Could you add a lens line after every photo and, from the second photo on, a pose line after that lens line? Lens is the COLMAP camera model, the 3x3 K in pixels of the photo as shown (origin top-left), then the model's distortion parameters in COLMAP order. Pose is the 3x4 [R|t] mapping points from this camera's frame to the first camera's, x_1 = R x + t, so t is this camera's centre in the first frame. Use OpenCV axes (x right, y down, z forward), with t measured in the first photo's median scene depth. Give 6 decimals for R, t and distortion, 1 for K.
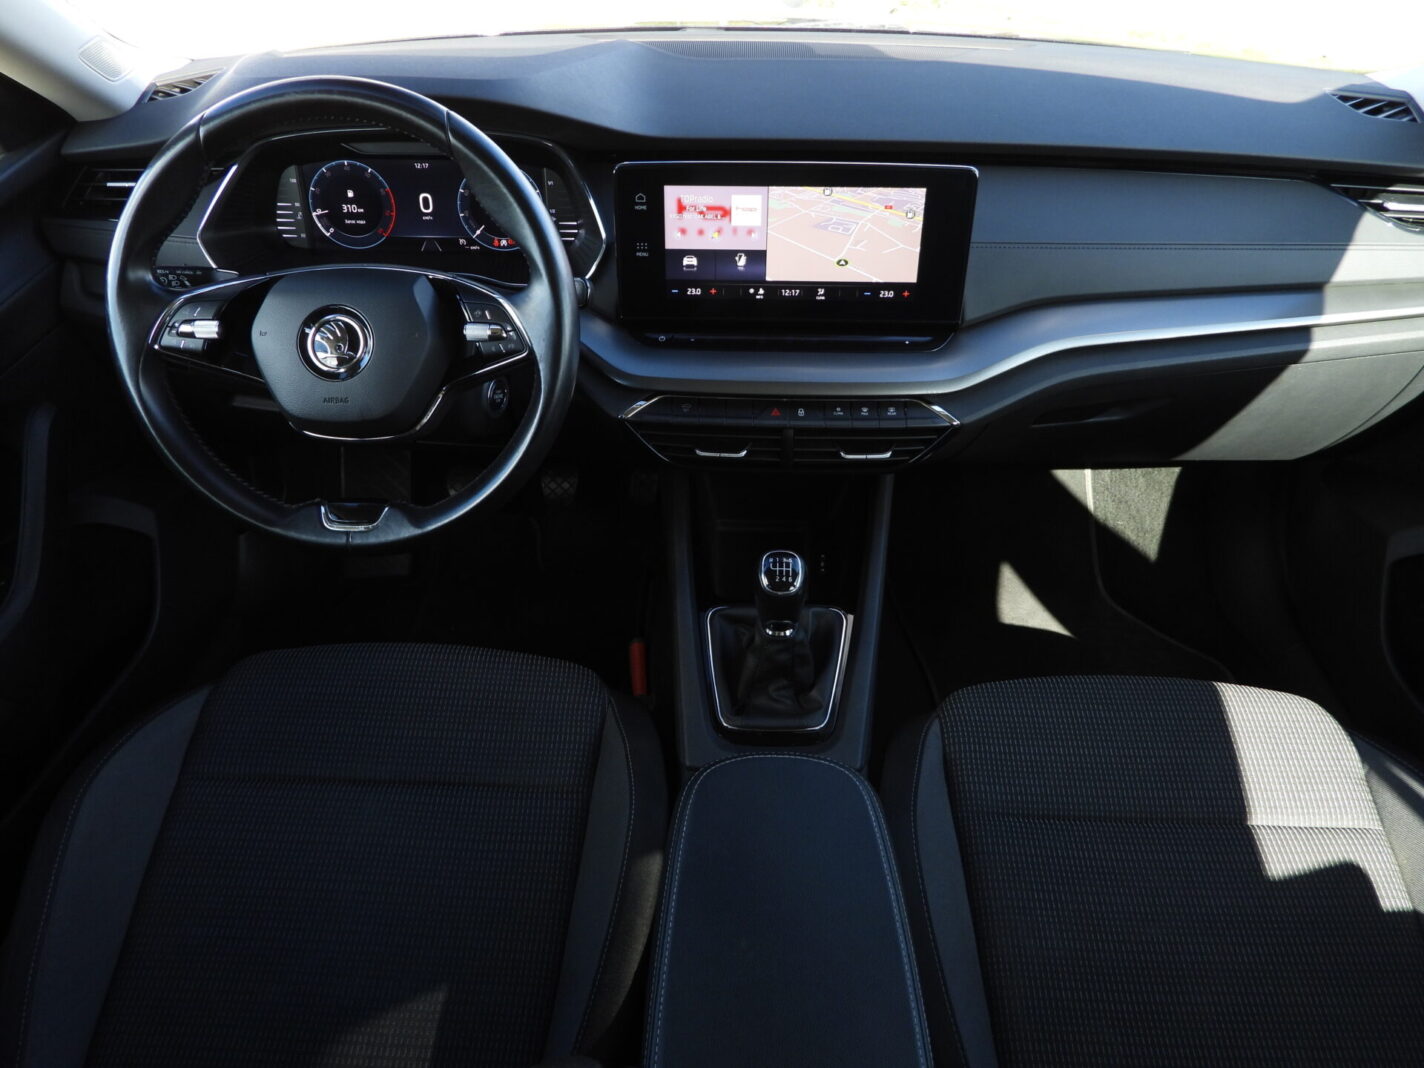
lens RADIAL K [[1019.5, 0, 712.0], [0, 1019.5, 534.0], [0, 0, 1]] dist [-0.010997, -0.002413]
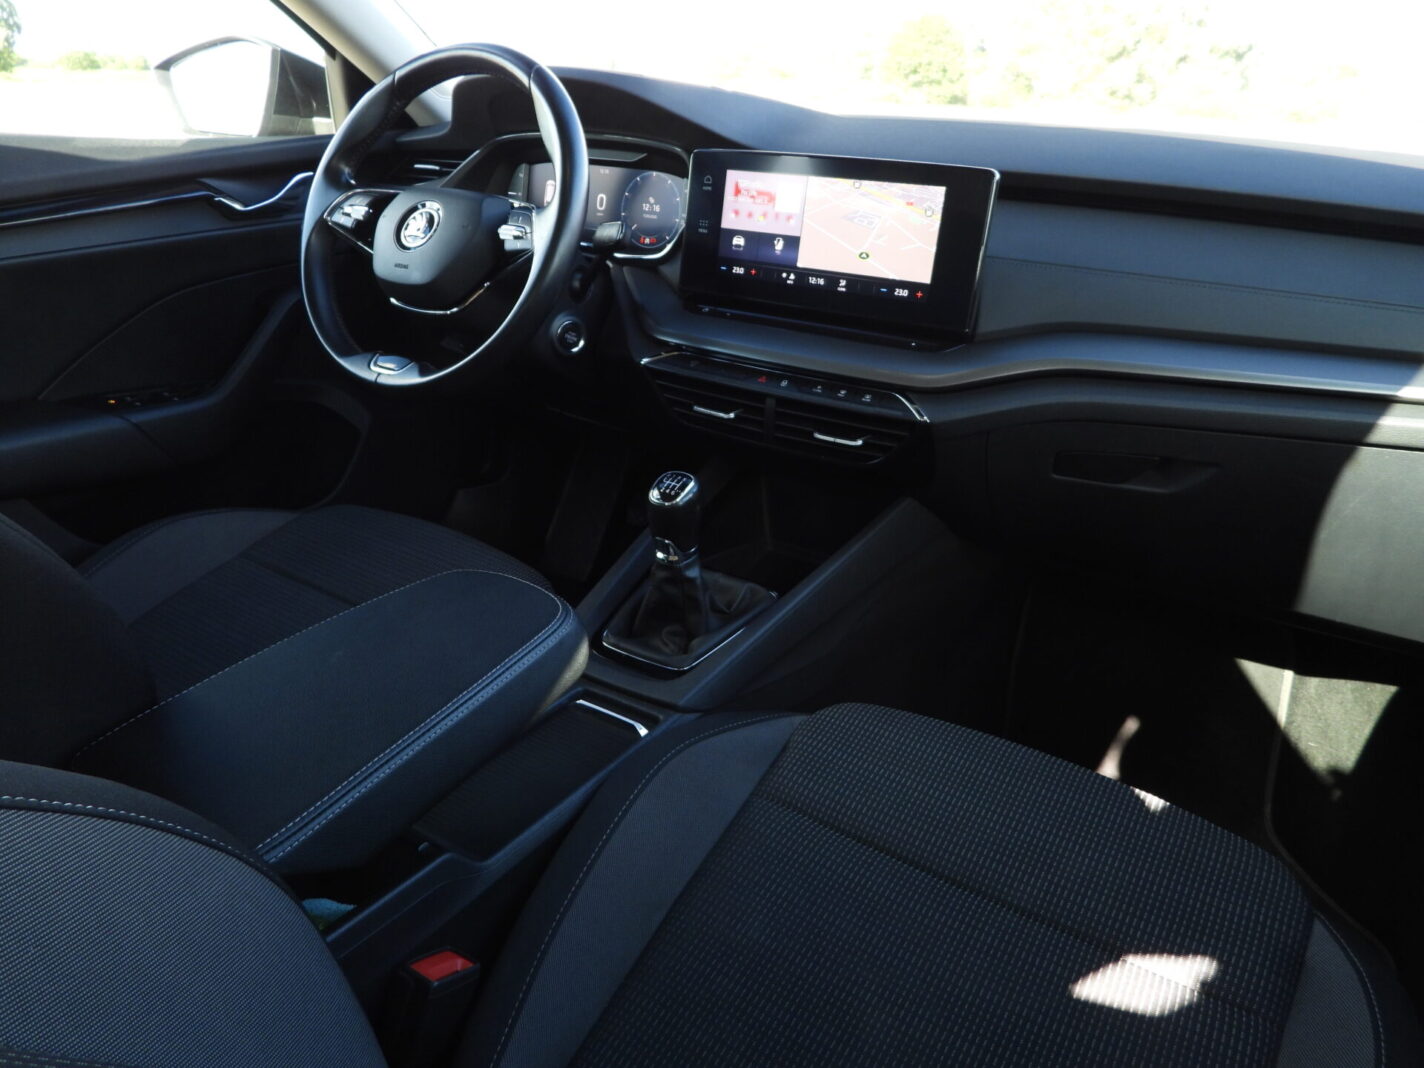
lens RADIAL K [[1019.5, 0, 712.0], [0, 1019.5, 534.0], [0, 0, 1]] dist [-0.010997, -0.002413]
pose [[0.846278, 0.234876, -0.478169, 0.554099], [-0.353056, 0.919425, -0.173229, 0.223247], [0.398954, 0.315420, 0.861014, 0.142468]]
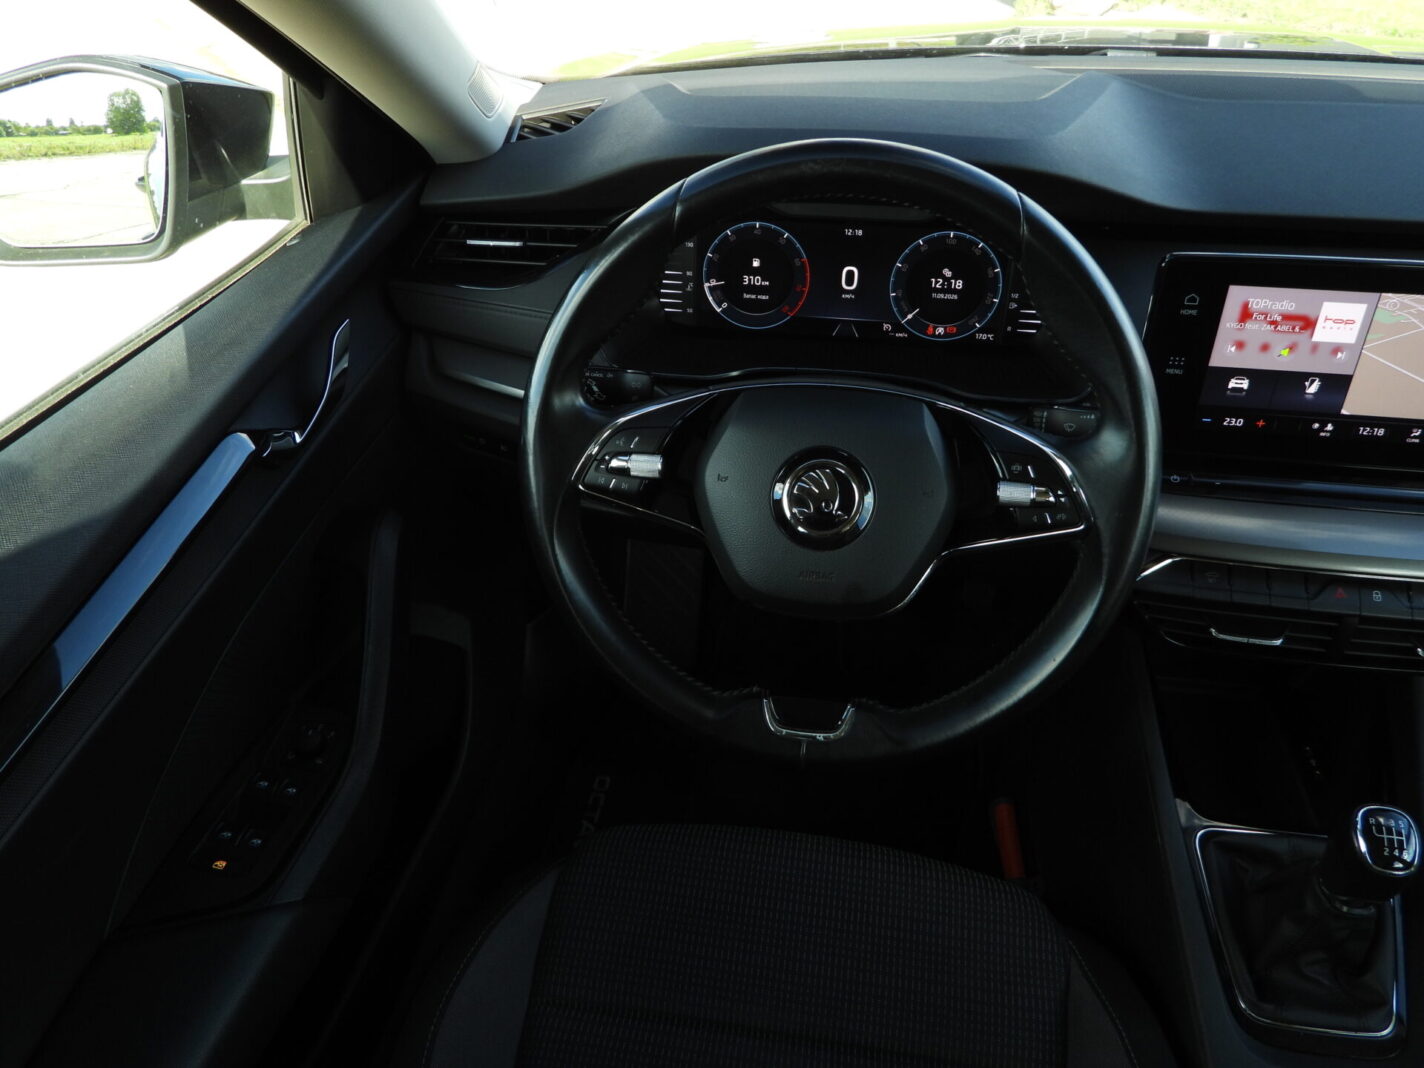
lens RADIAL K [[1019.5, 0, 712.0], [0, 1019.5, 534.0], [0, 0, 1]] dist [-0.010997, -0.002413]
pose [[0.991126, 0.067782, -0.114343, -0.310474], [-0.066735, 0.997687, 0.012961, -0.142406], [0.114957, -0.005215, 0.993357, 0.219561]]
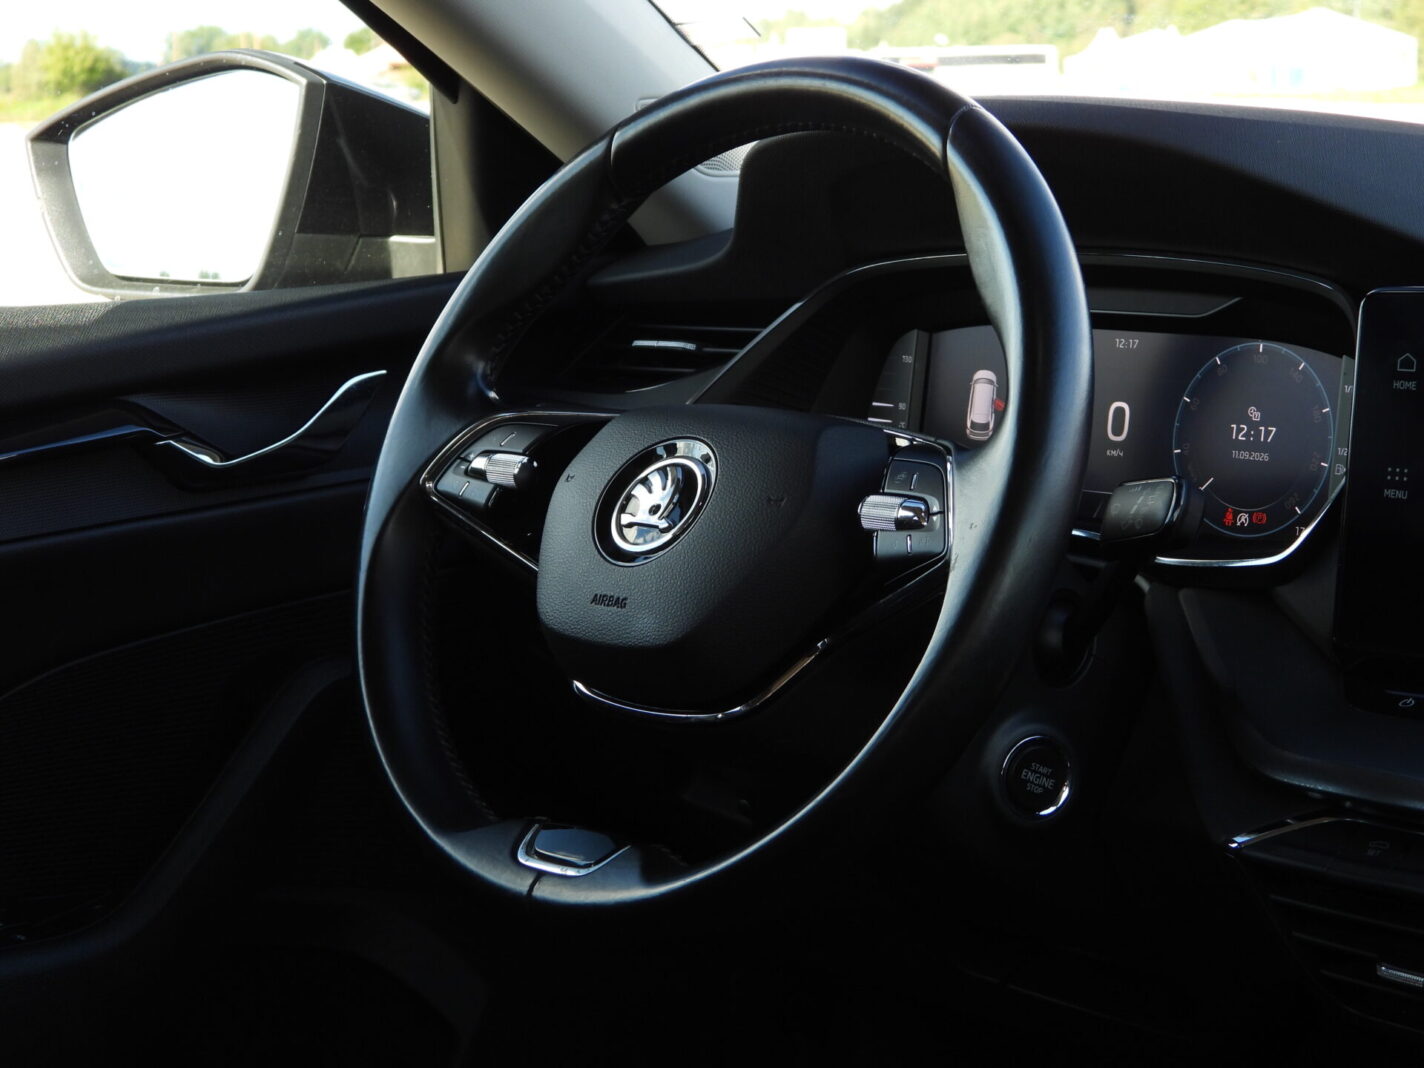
lens RADIAL K [[3094.7, 0, 712.0], [0, 3094.7, 534.0], [0, 0, 1]] dist [-0.073343, -0.214265]
pose [[0.709504, 0.082882, -0.699811, 0.617080], [-0.416825, 0.850073, -0.321921, 0.262595], [0.568208, 0.520103, 0.637677, 0.042830]]
